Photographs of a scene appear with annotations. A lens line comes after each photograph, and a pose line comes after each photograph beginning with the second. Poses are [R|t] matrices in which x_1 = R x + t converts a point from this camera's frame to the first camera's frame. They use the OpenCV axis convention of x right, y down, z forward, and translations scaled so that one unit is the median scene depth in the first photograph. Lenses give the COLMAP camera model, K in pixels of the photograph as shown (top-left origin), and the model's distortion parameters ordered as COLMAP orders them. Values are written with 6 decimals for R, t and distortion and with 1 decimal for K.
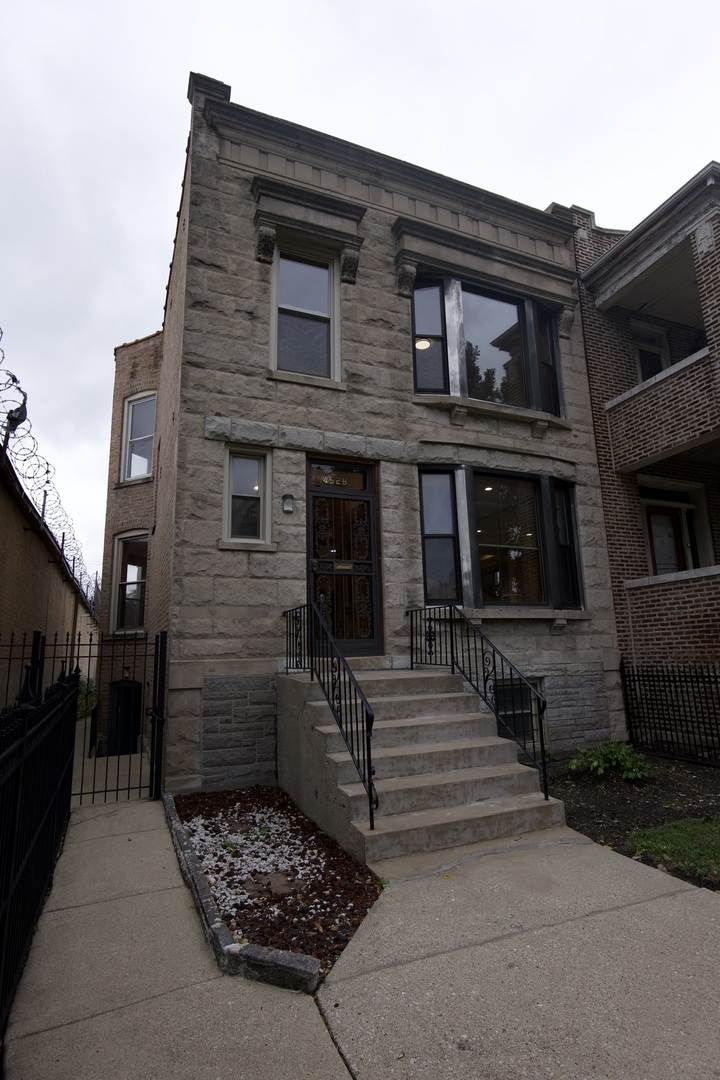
lens RADIAL K [[557.2, 0, 360.0], [0, 557.2, 540.0], [0, 0, 1]] dist [-0.024559, 0.012045]
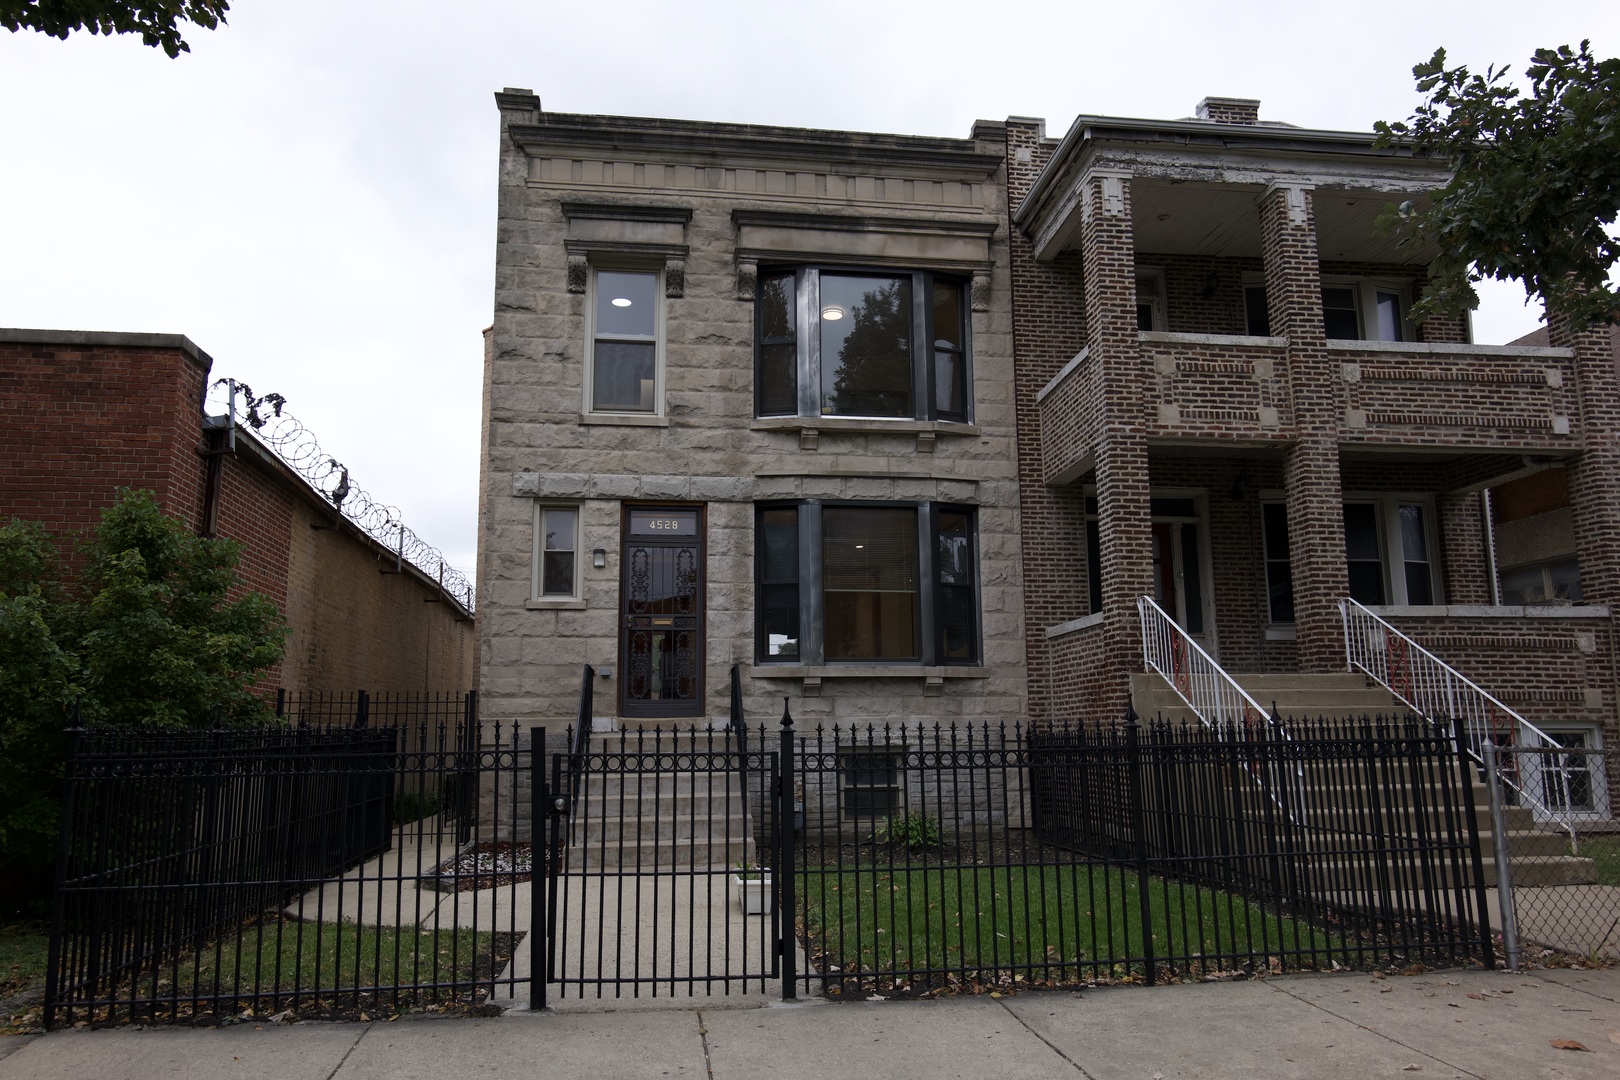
lens RADIAL K [[1107.7, 0, 810.0], [0, 1107.7, 540.0], [0, 0, 1]] dist [0.000852, -0.000027]
pose [[0.965647, -0.029279, -0.258203, 0.648793], [0.037951, 0.998868, 0.028662, -0.124430], [0.257071, -0.037476, 0.965666, -0.679145]]
